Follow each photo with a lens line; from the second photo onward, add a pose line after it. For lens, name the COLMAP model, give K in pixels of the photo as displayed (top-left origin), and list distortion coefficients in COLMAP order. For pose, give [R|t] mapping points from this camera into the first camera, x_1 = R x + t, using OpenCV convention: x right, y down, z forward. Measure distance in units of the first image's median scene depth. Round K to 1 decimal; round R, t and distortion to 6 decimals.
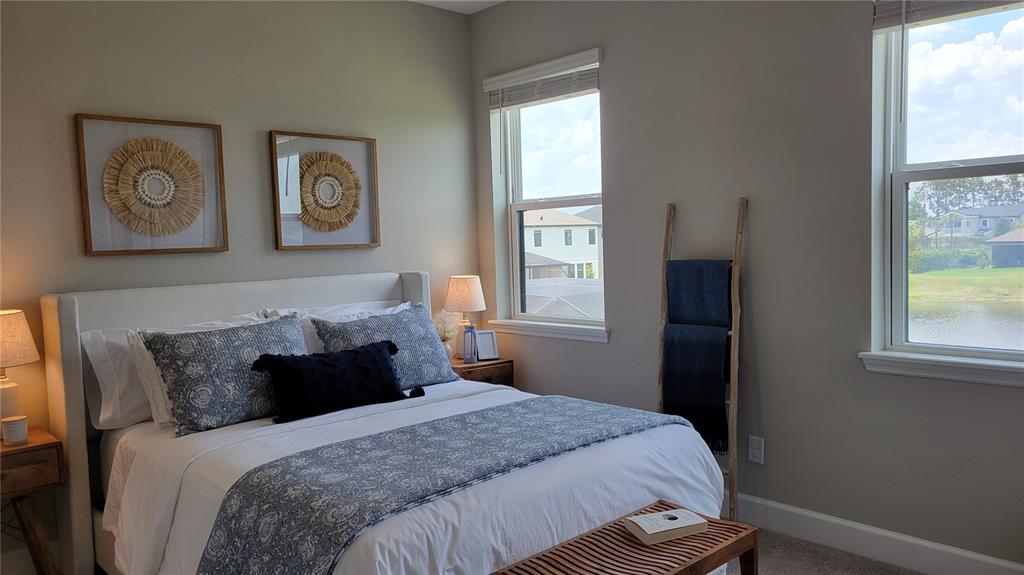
lens RADIAL K [[767.1, 0, 517.3], [0, 767.1, 291.1], [0, 0, 1]] dist [0.063793, -0.056385]
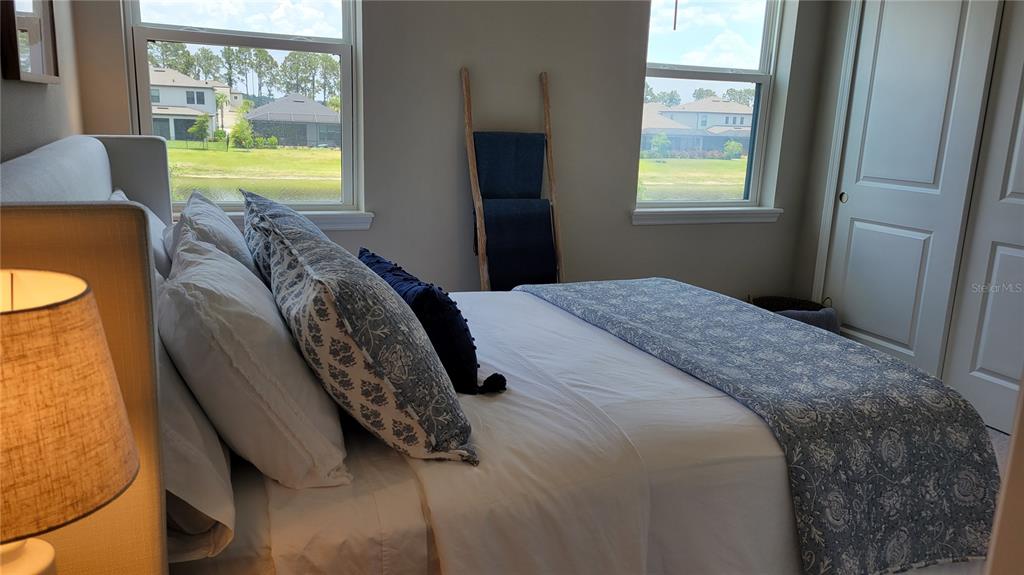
lens RADIAL K [[789.4, 0, 514.4], [0, 789.4, 270.5], [0, 0, 1]] dist [0.078451, -0.077230]
pose [[0.344173, -0.143039, 0.927946, -0.975016], [0.016330, 0.989090, 0.146408, -0.019195], [-0.938764, -0.035236, 0.342754, 0.853226]]
